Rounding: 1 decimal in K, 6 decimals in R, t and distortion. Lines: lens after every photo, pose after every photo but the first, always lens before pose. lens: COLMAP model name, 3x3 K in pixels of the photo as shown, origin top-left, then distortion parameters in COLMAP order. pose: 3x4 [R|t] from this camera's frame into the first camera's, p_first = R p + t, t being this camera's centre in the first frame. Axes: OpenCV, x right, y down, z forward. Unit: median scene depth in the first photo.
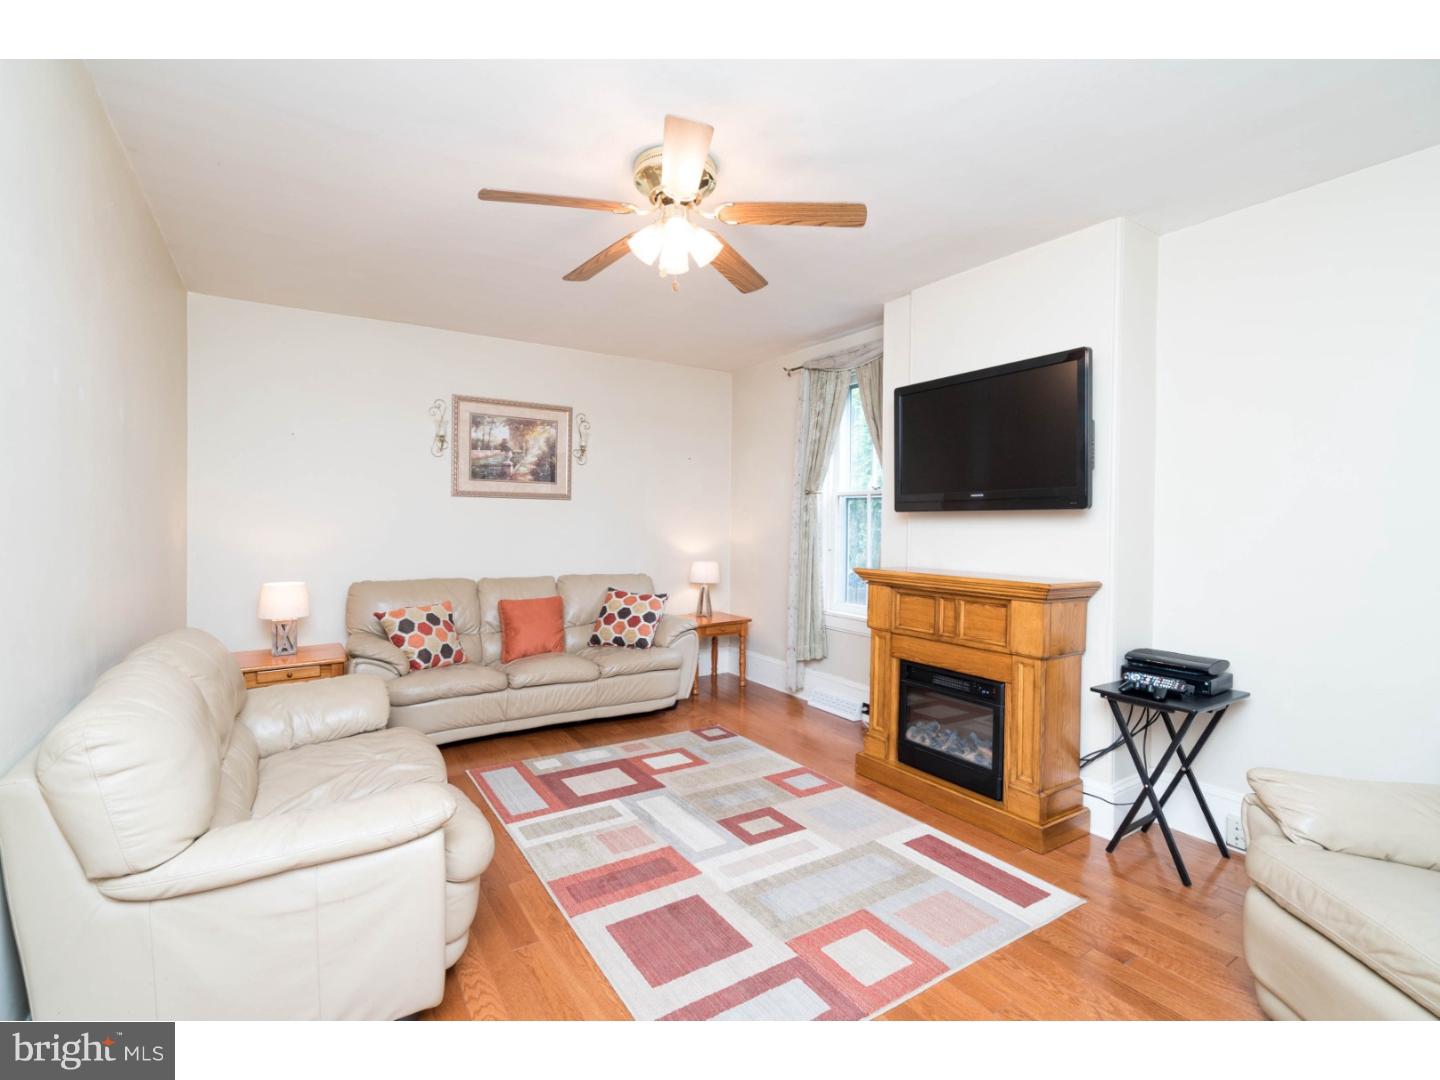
lens RADIAL K [[641.5, 0, 723.2], [0, 641.5, 533.2], [0, 0, 1]] dist [-0.007236, 0.001561]
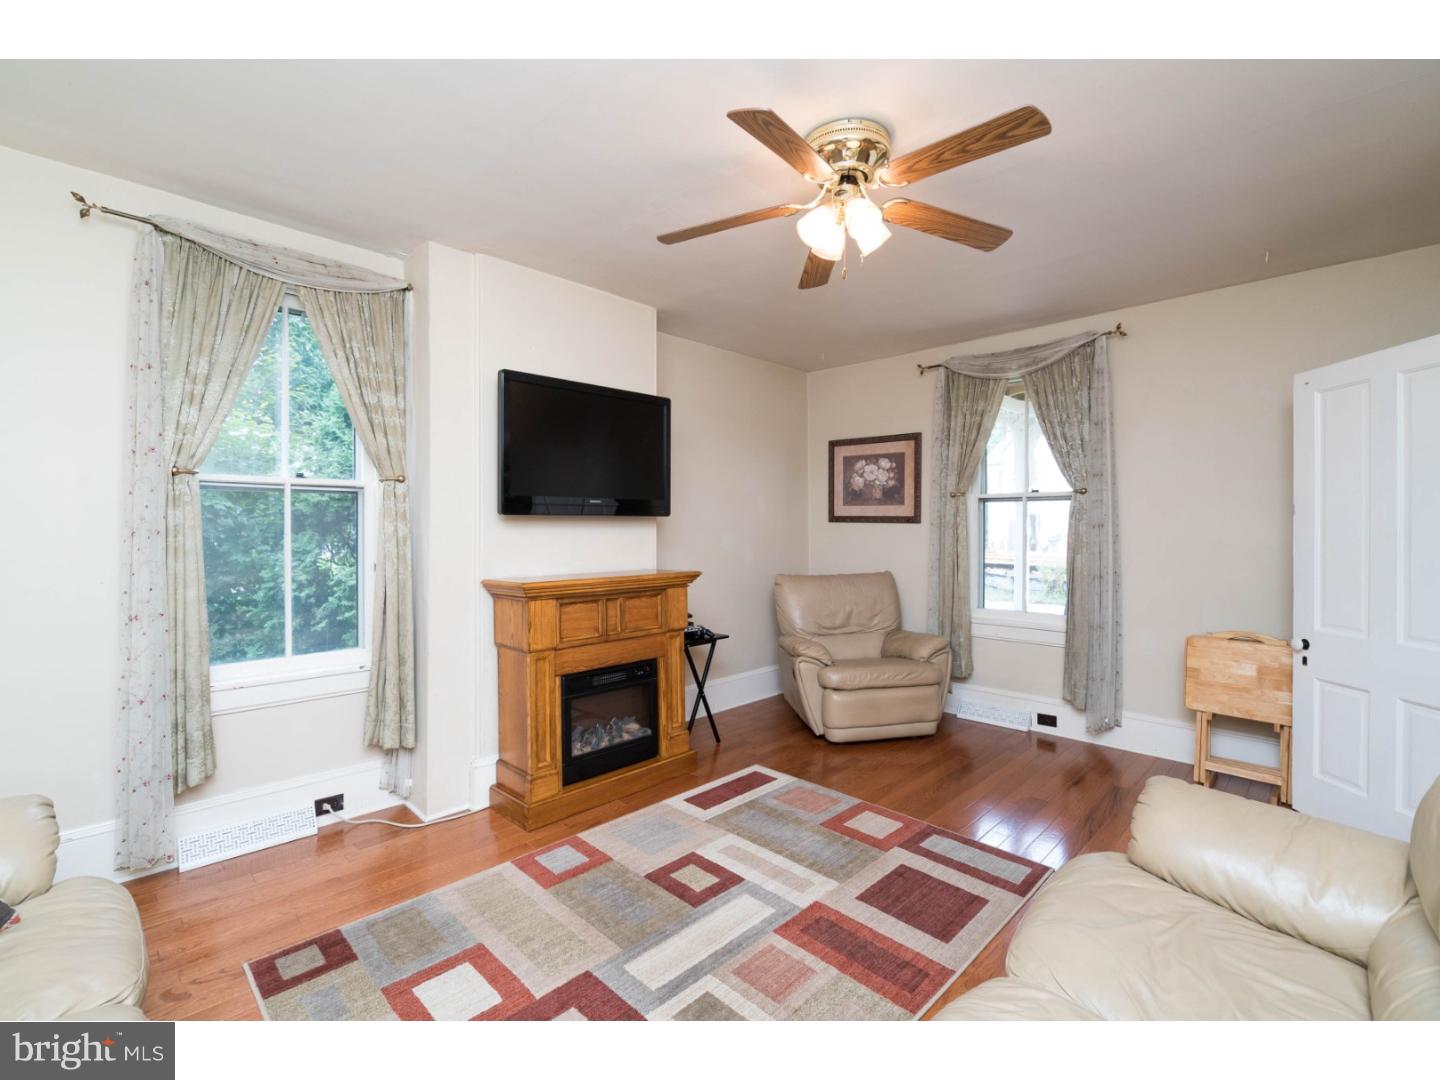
lens RADIAL K [[641.5, 0, 725.7], [0, 641.5, 535.6], [0, 0, 1]] dist [-0.007236, 0.001561]
pose [[-0.198082, -0.022139, 0.979935, -0.742735], [0.011215, 0.999628, 0.024851, -0.027284], [-0.980121, 0.015913, -0.197760, 1.055754]]
